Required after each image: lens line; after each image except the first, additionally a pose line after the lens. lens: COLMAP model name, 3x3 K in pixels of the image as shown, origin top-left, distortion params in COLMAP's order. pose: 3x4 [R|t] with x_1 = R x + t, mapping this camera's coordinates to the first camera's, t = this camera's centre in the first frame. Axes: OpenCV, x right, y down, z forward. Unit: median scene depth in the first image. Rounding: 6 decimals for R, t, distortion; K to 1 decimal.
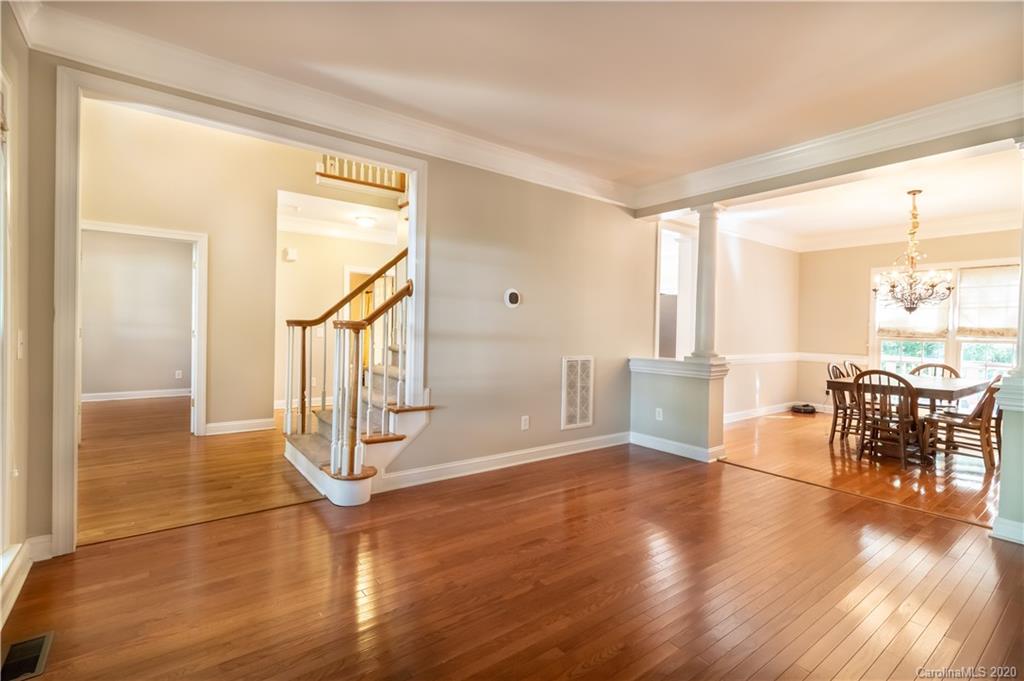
lens RADIAL K [[469.5, 0, 512.0], [0, 469.5, 340.5], [0, 0, 1]] dist [-0.000521, 0.000035]
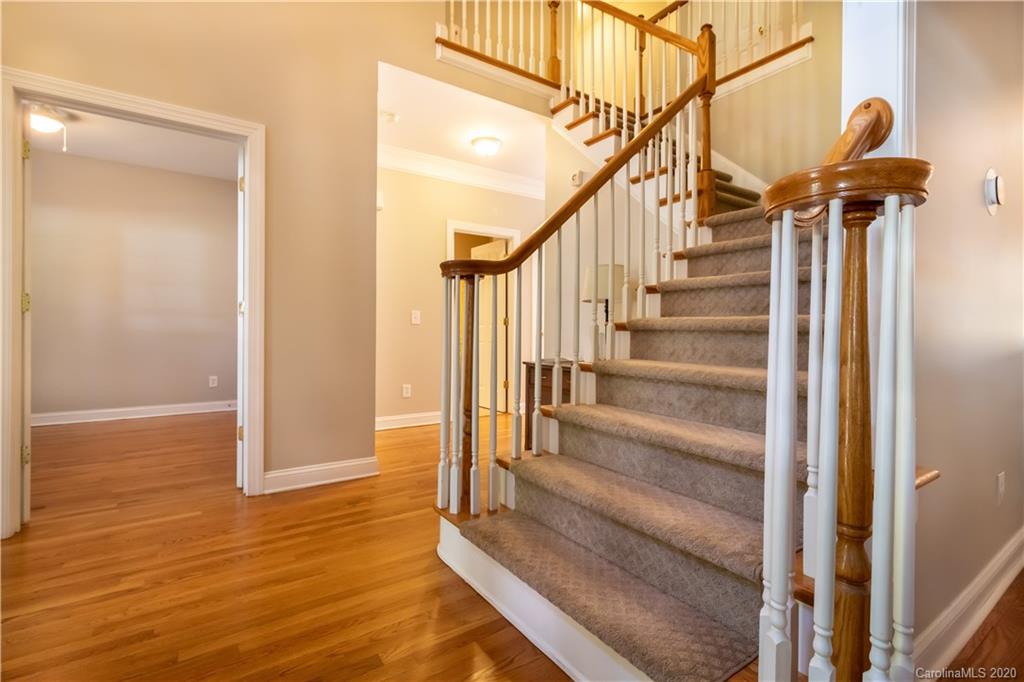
lens RADIAL K [[468.0, 0, 512.9], [0, 468.0, 335.6], [0, 0, 1]] dist [0.001740, 0.000365]
pose [[0.998841, -0.016806, -0.045110, -0.328337], [0.016211, 0.999777, -0.013522, 0.029274], [0.045328, 0.012775, 0.998890, 0.456473]]
